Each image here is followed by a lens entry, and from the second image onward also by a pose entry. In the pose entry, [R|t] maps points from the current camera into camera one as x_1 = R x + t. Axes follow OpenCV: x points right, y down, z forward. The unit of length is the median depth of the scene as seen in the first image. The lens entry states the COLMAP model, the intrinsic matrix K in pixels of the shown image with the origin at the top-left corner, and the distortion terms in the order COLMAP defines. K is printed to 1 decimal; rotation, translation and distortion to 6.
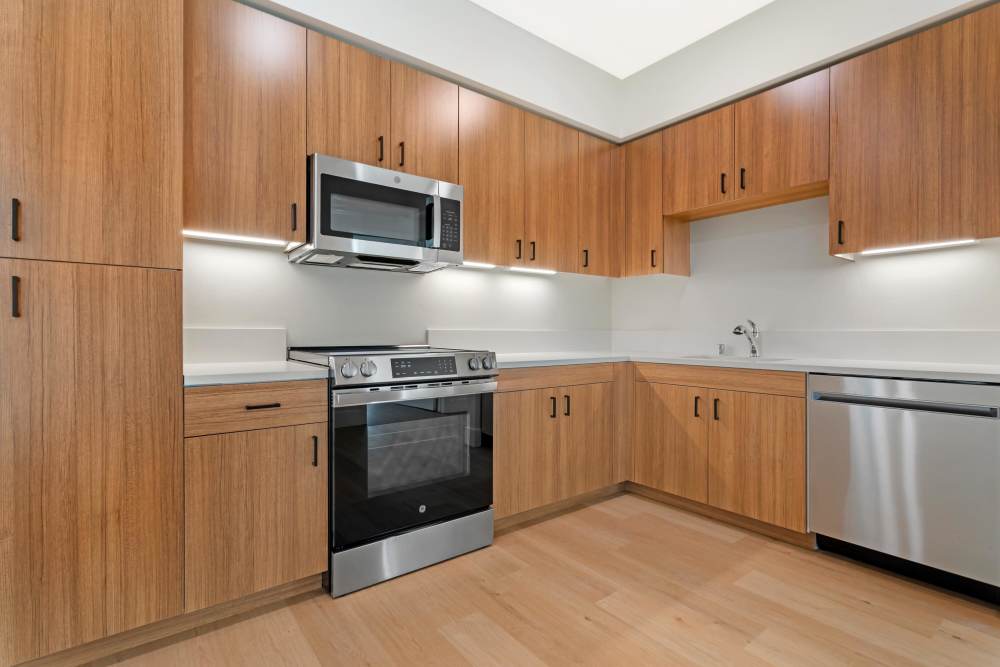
lens RADIAL K [[468.1, 0, 511.7], [0, 468.1, 329.1], [0, 0, 1]] dist [0.002605, 0.000412]
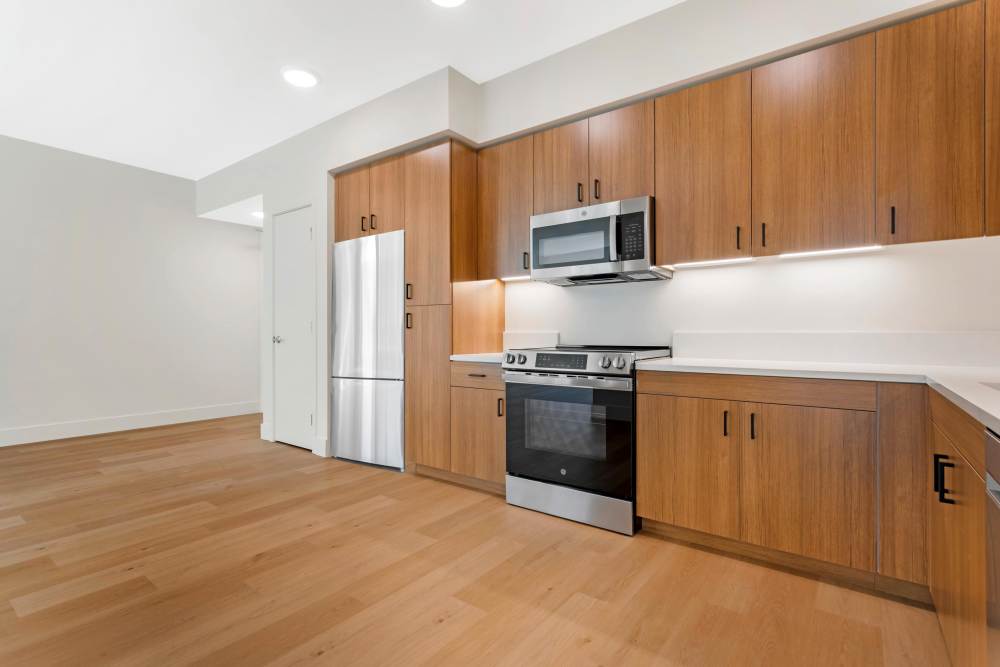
lens RADIAL K [[468.1, 0, 486.9], [0, 468.1, 325.2], [0, 0, 1]] dist [0.002605, 0.000412]
pose [[0.271765, -0.017683, -0.962201, 0.979318], [0.005477, 0.999843, -0.016827, 0.001989], [0.962348, -0.000697, 0.271819, 0.442817]]
